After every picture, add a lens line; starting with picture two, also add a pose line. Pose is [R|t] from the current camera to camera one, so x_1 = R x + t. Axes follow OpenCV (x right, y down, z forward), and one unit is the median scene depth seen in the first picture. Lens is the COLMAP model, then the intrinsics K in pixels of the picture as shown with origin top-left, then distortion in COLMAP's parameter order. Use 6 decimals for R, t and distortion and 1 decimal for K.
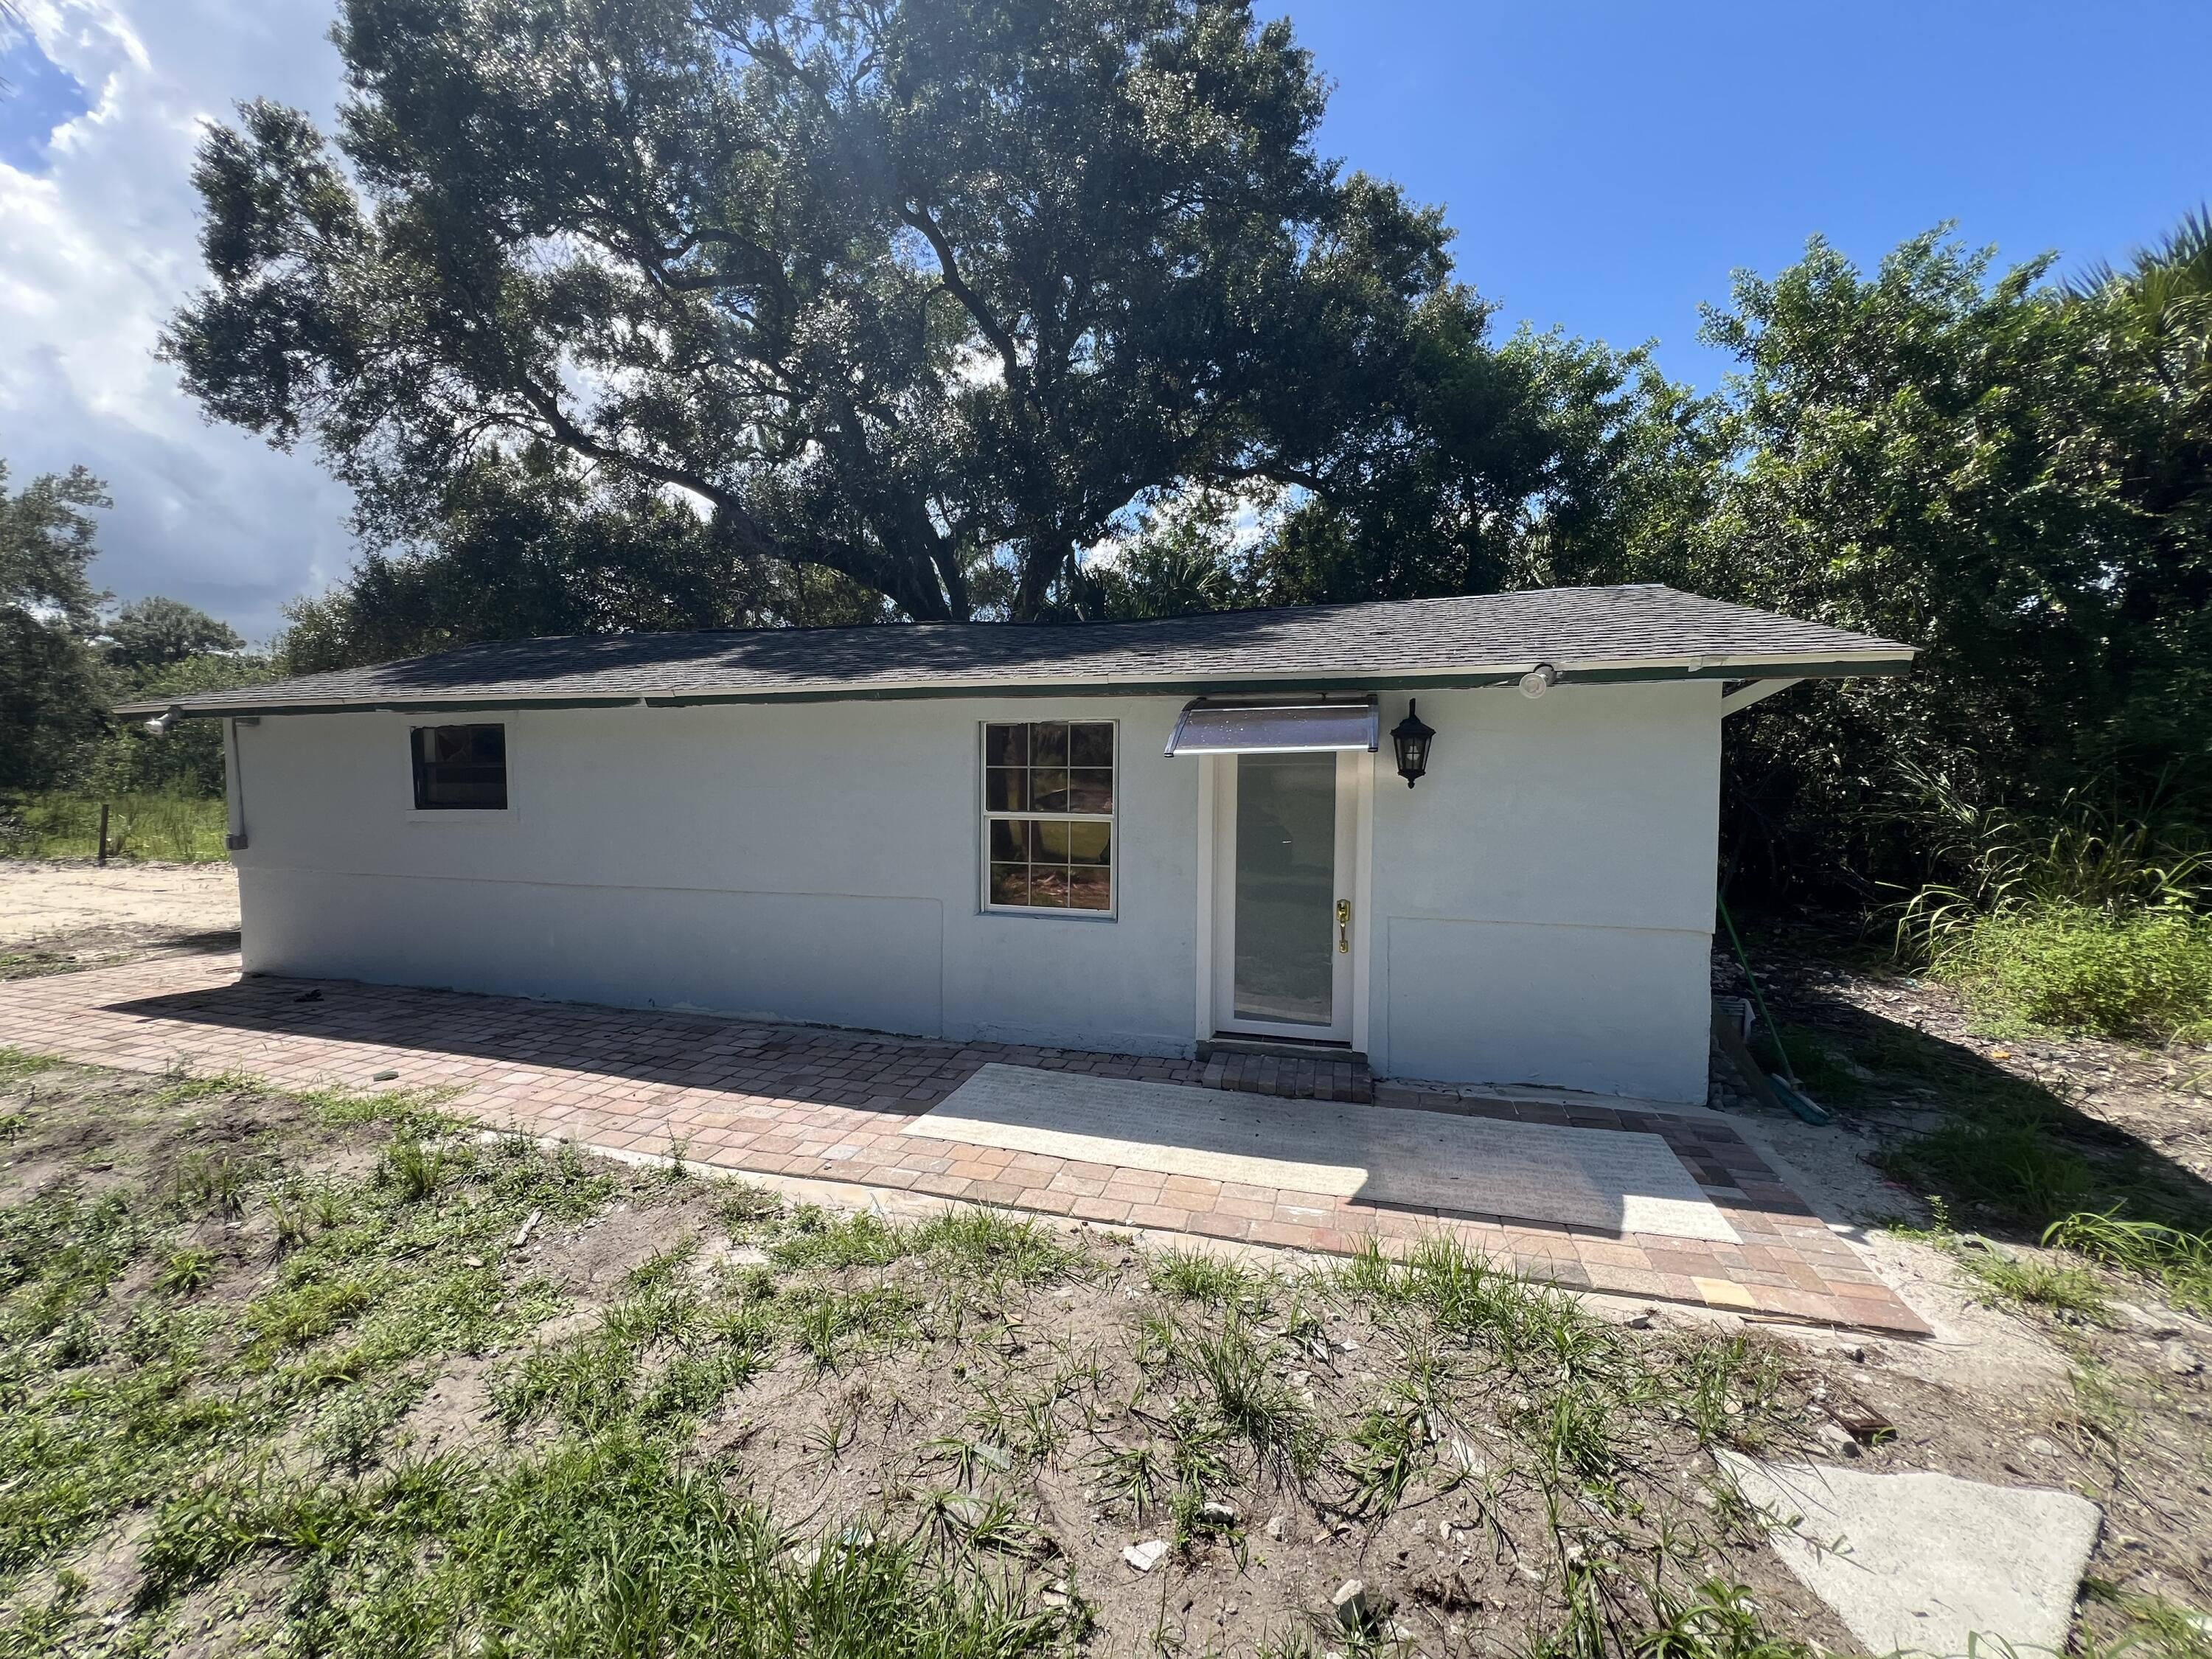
lens RADIAL K [[885.4, 0, 1095.0], [0, 885.4, 828.9], [0, 0, 1]] dist [-0.002432, 0.000085]
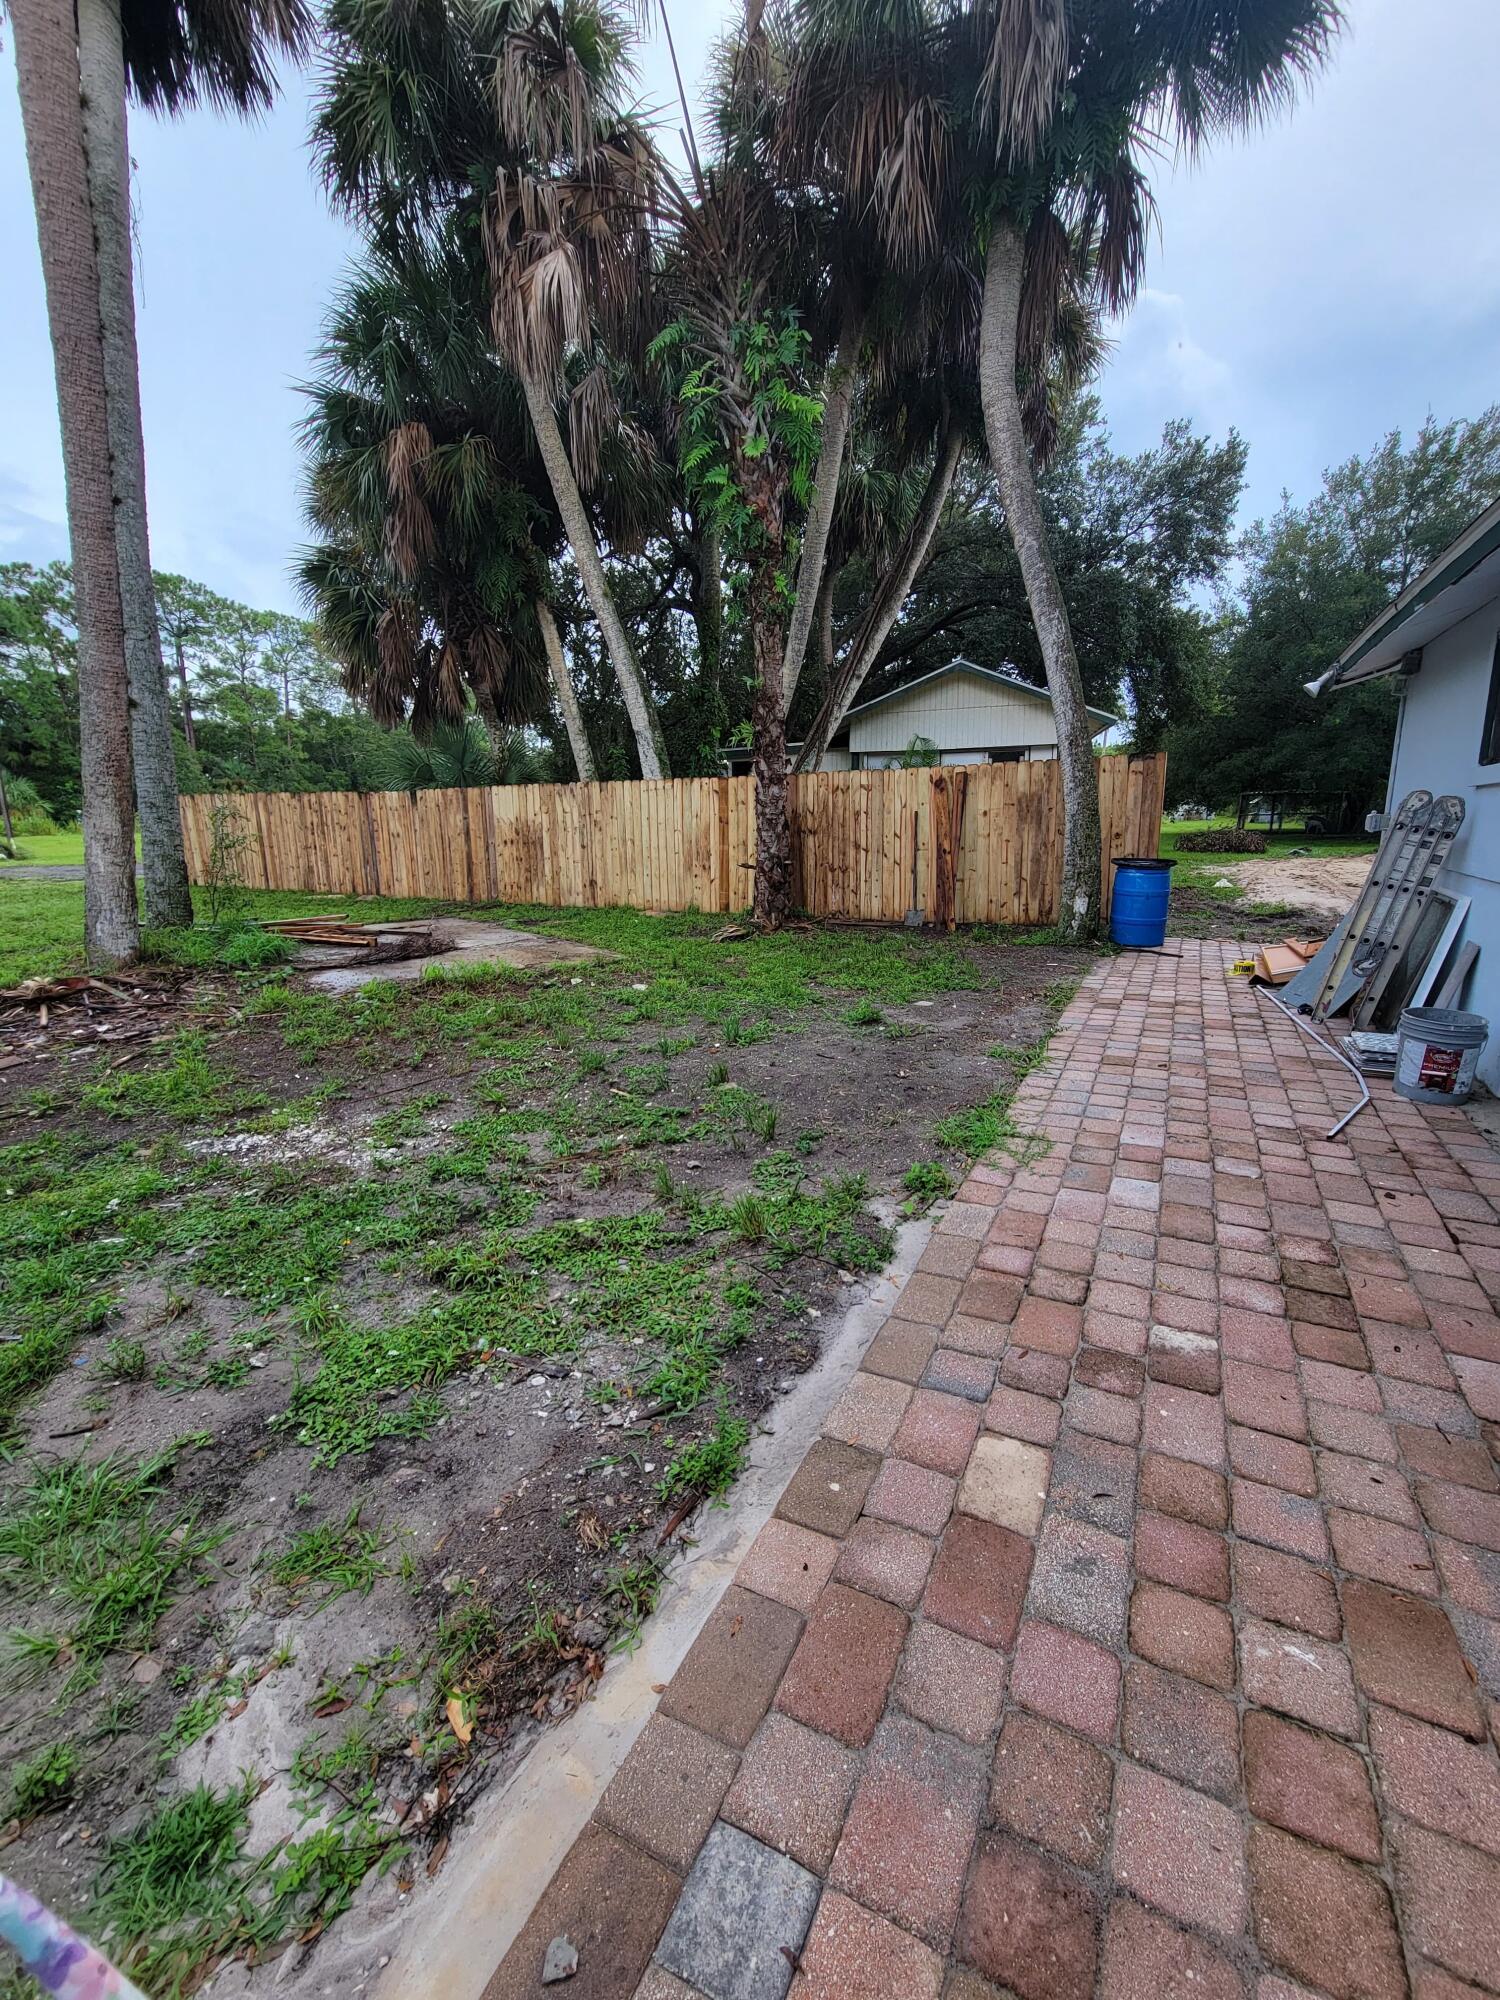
lens RADIAL K [[821.8, 0, 744.0], [0, 821.8, 992.9], [0, 0, 1]] dist [-0.001591, -0.000002]
pose [[-0.198064, 0.202371, -0.959071, -0.088615], [-0.033772, 0.976465, 0.213016, 0.039255], [0.979607, 0.074581, -0.186568, 0.799476]]
